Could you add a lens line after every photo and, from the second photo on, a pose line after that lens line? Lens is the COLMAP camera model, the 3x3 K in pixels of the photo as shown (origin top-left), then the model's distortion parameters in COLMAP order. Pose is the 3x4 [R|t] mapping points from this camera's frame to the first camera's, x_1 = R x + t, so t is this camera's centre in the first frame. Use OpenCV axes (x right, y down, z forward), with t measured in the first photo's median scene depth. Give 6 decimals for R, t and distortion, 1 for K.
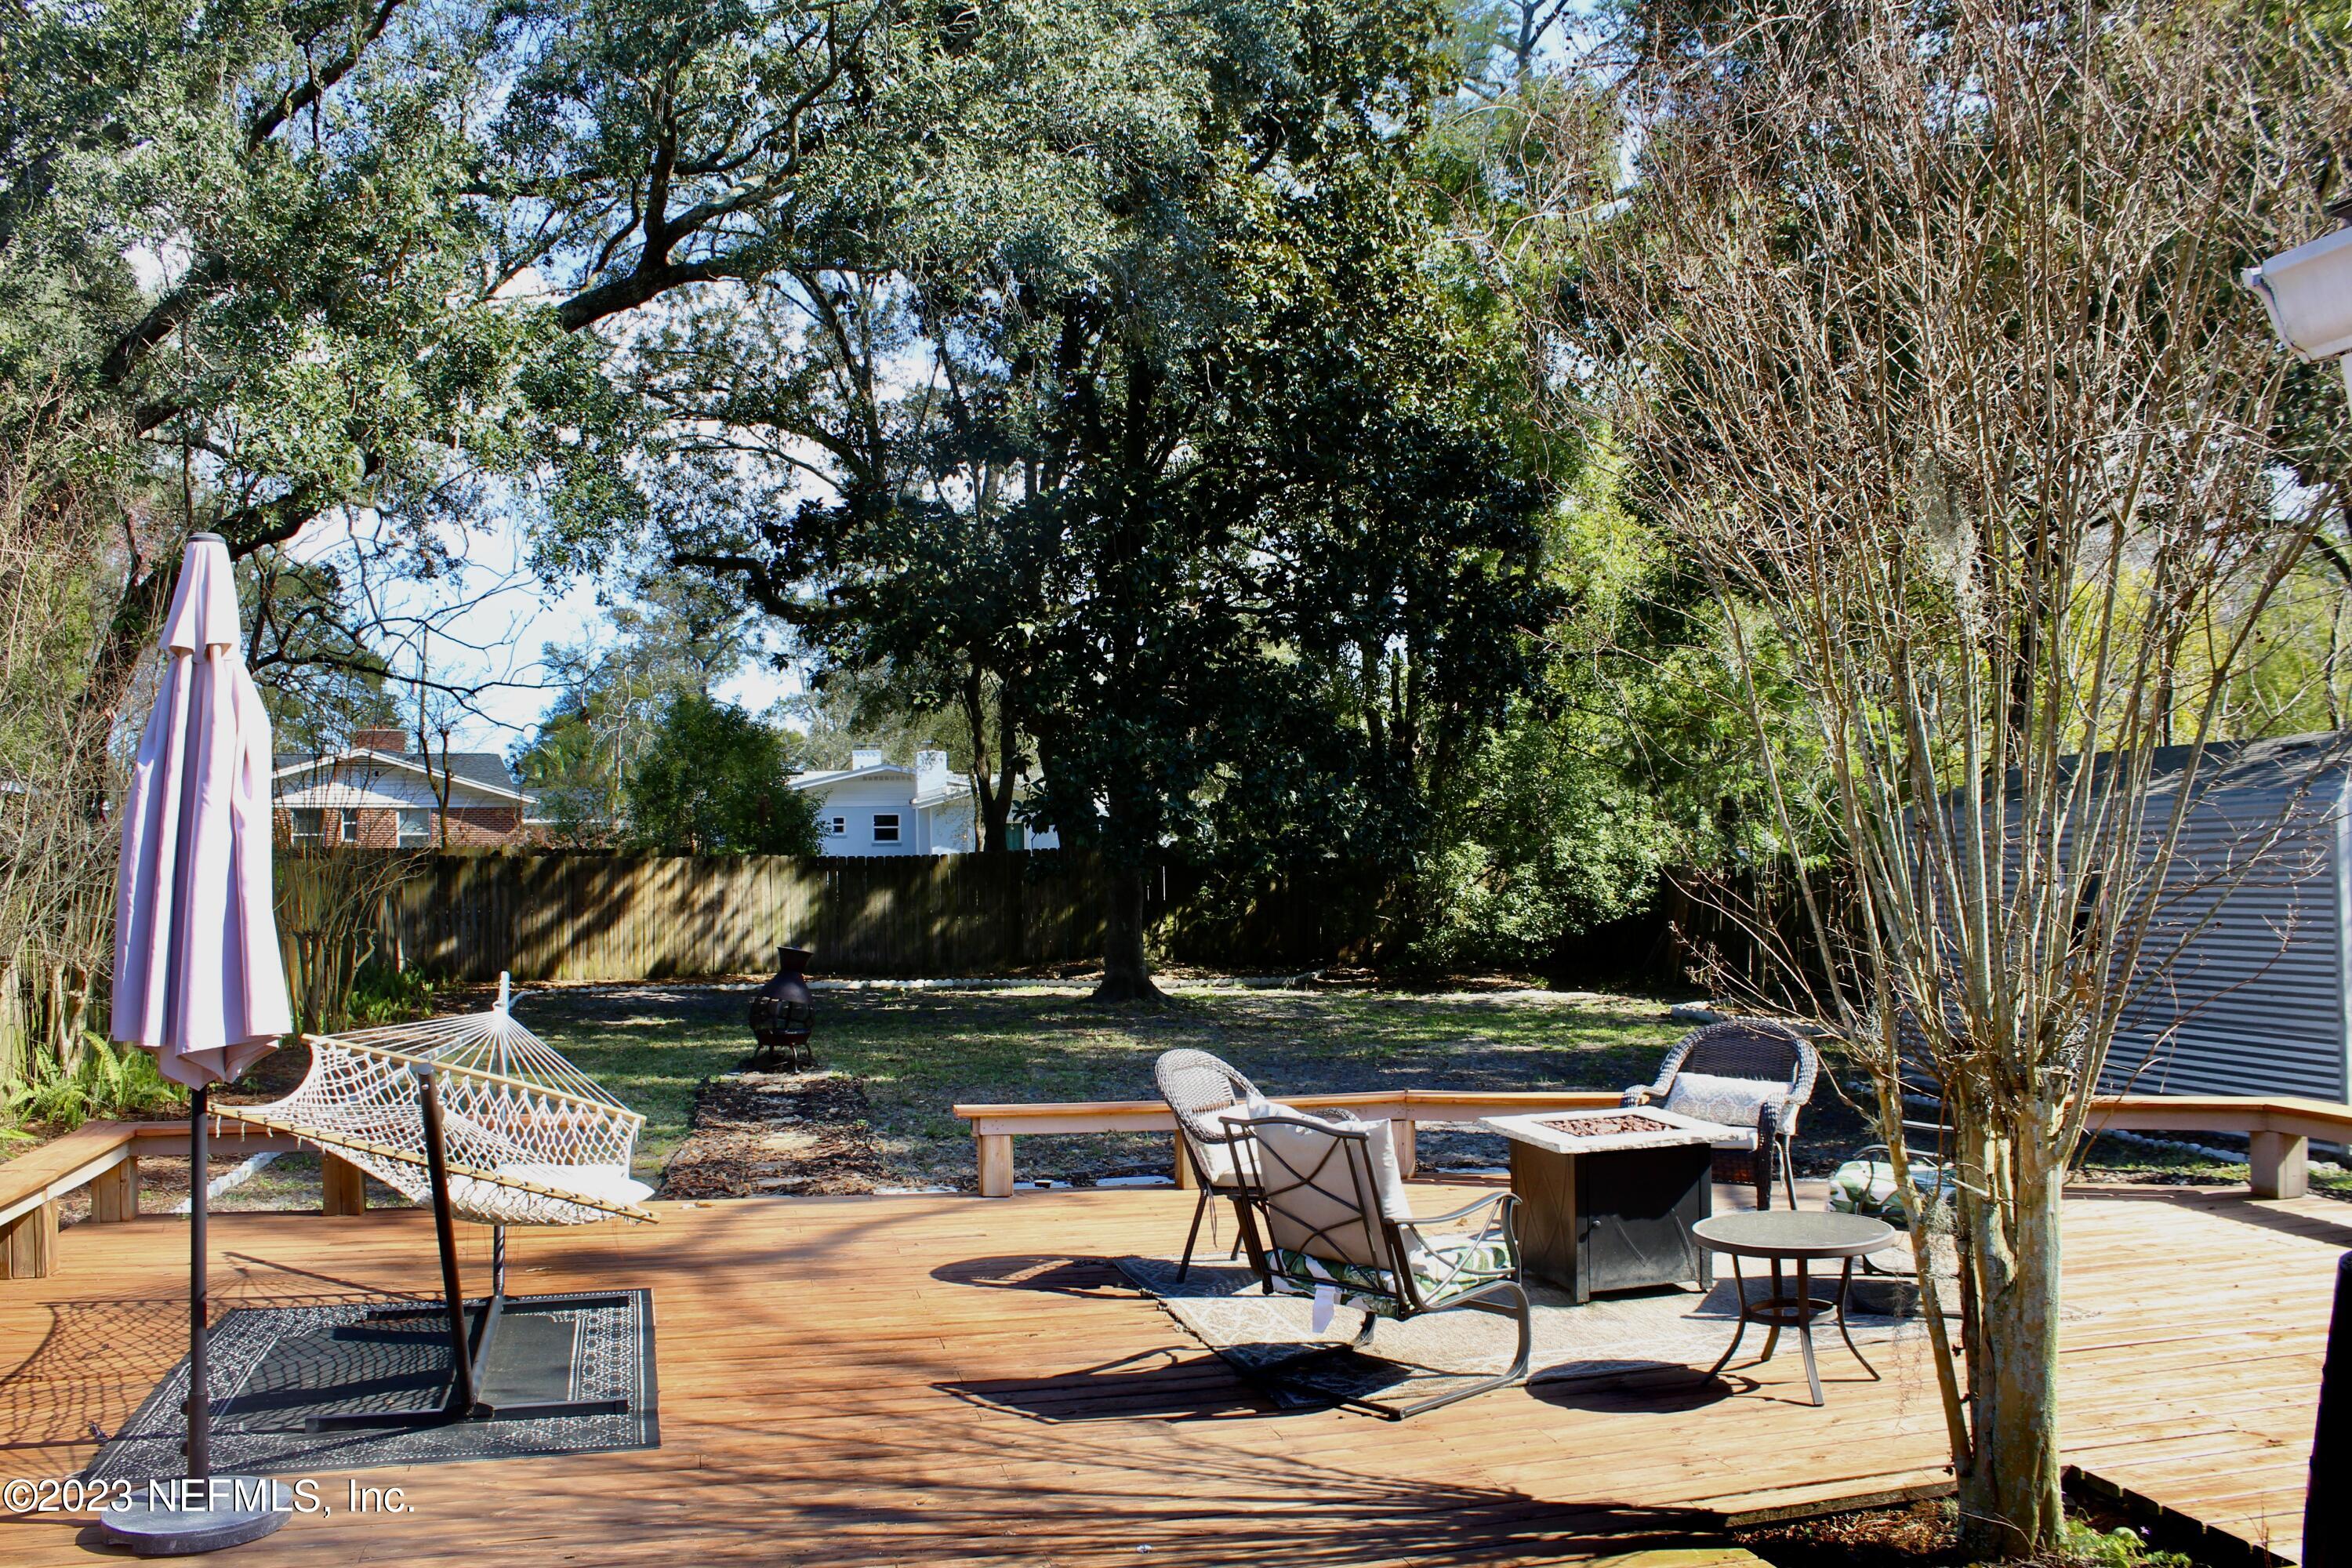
lens RADIAL K [[1971.4, 0, 1184.1], [0, 1971.4, 808.4], [0, 0, 1]] dist [-0.167227, 0.133952]
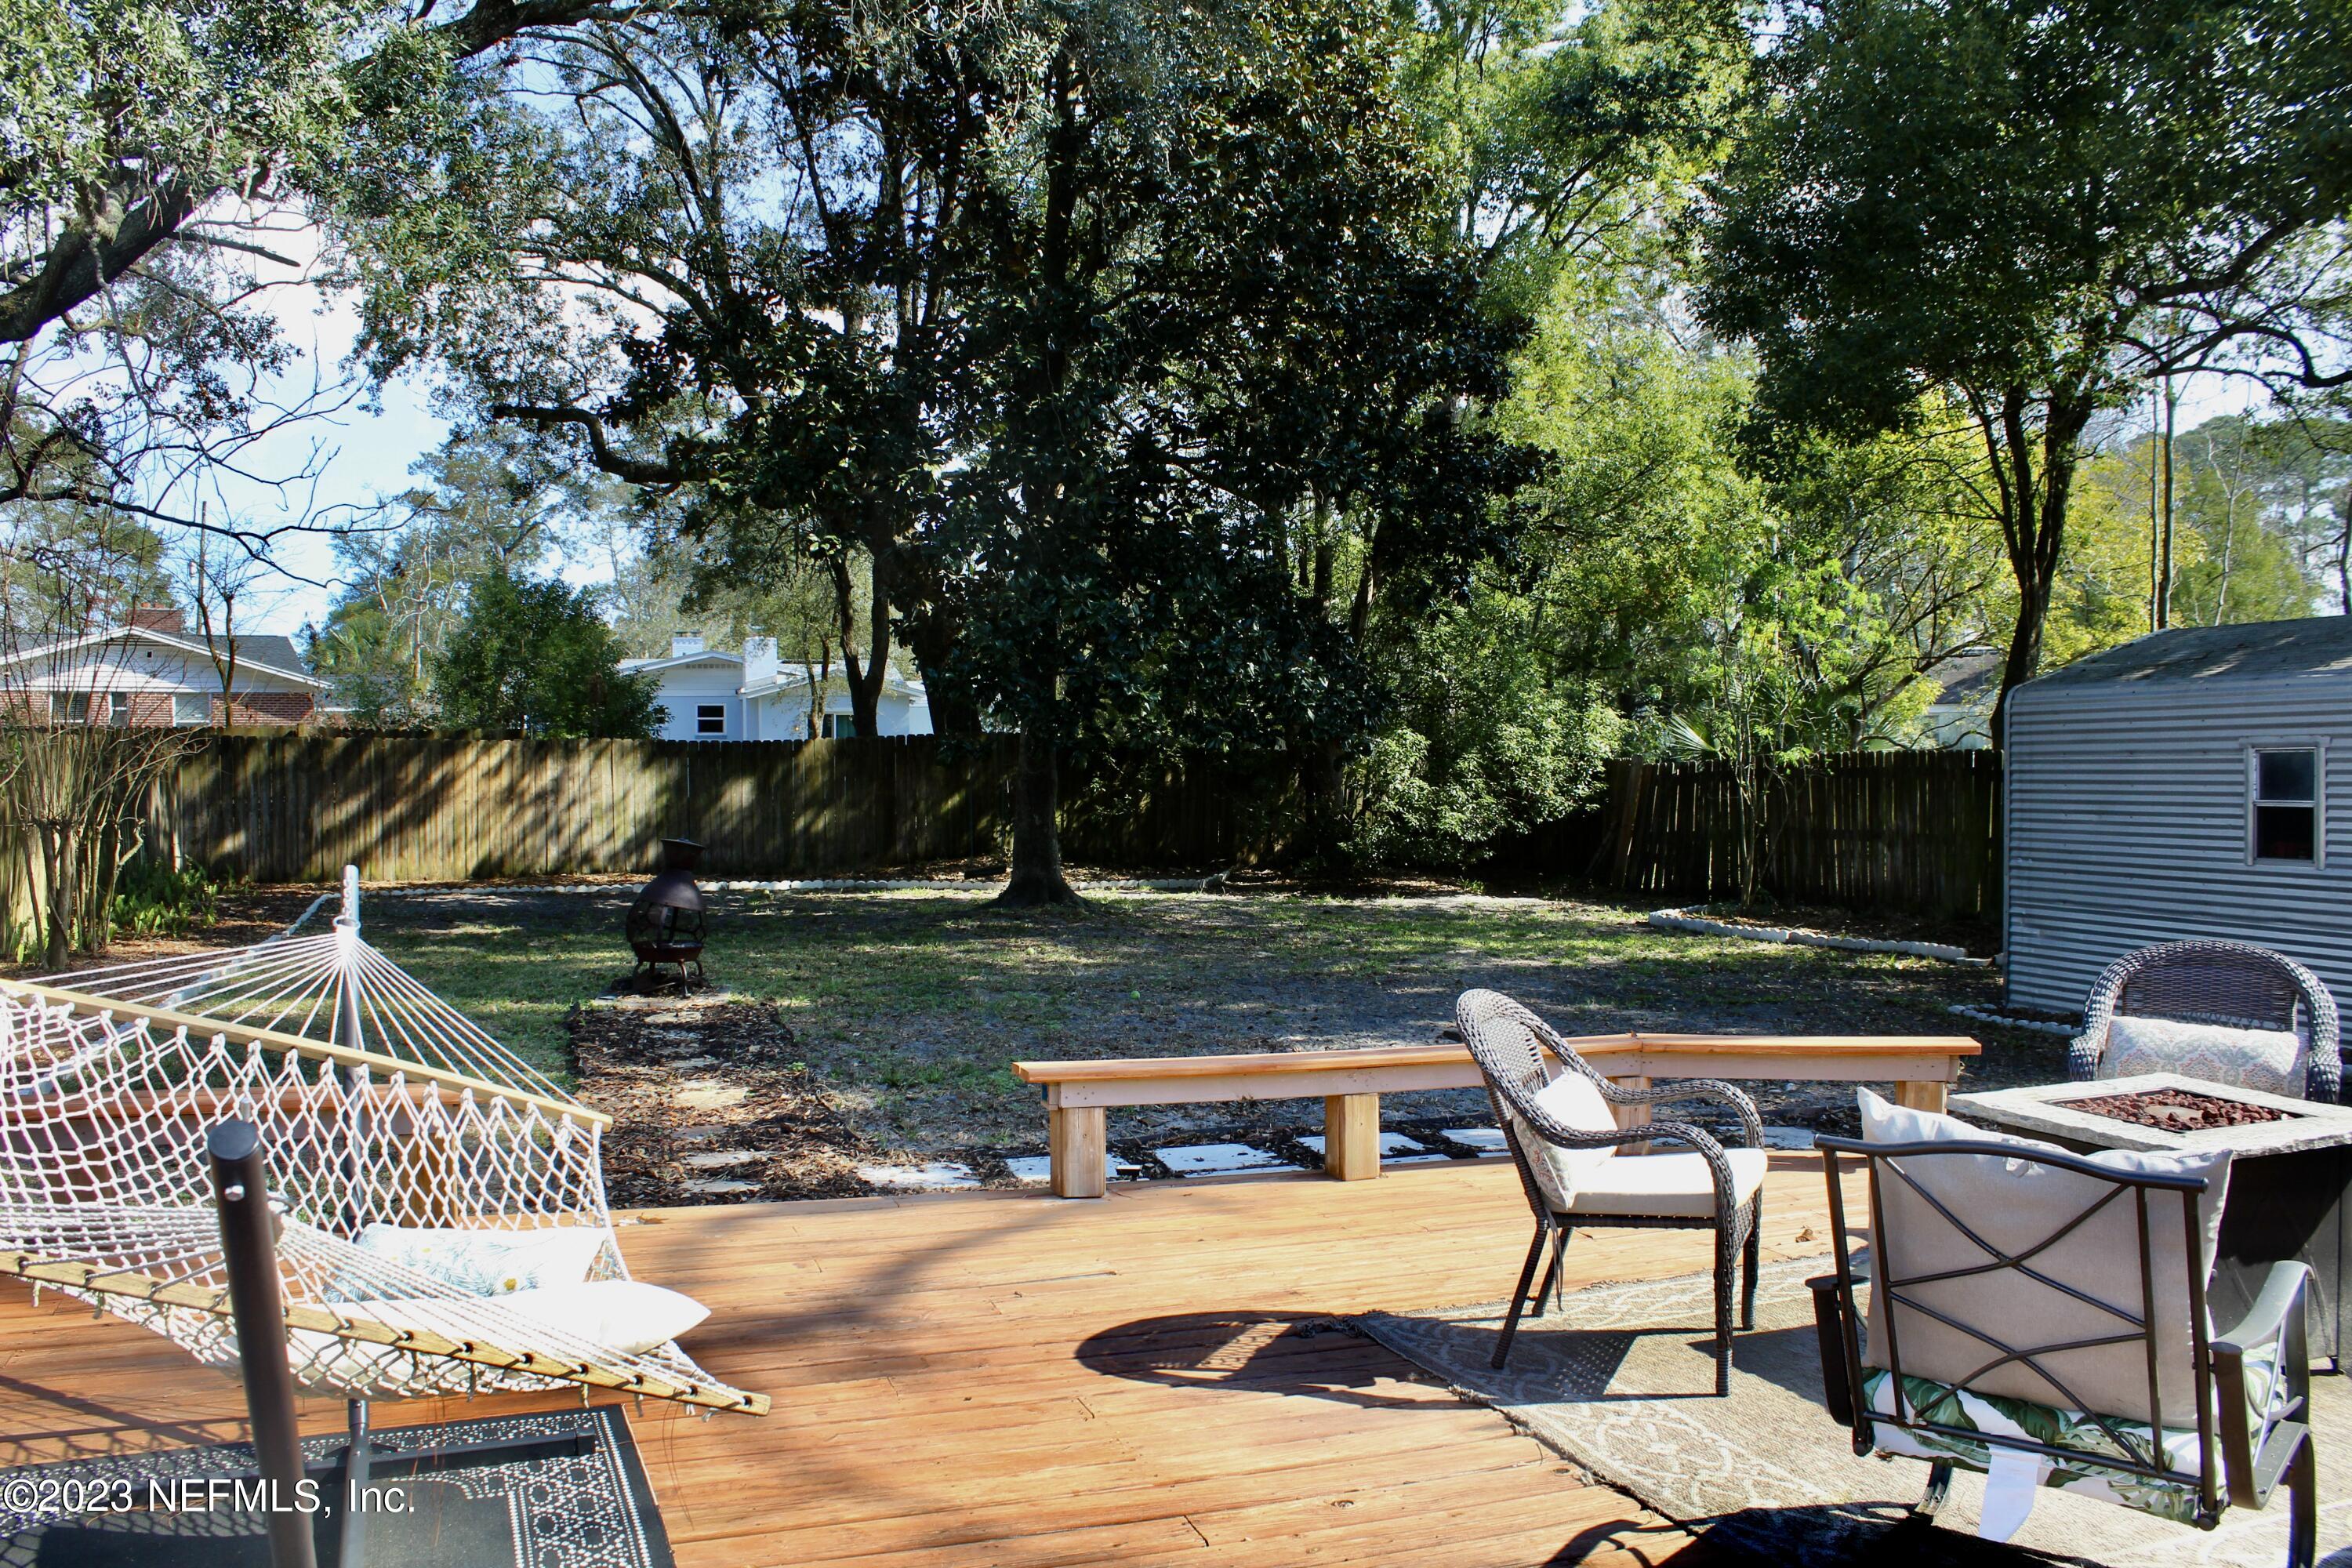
lens RADIAL K [[1971.4, 0, 1184.1], [0, 1971.4, 808.4], [0, 0, 1]] dist [-0.167227, 0.133952]
pose [[0.994982, 0.006635, 0.099832, -0.045753], [-0.011544, 0.998748, 0.048678, 0.010397], [-0.099384, -0.049586, 0.993813, 0.114564]]
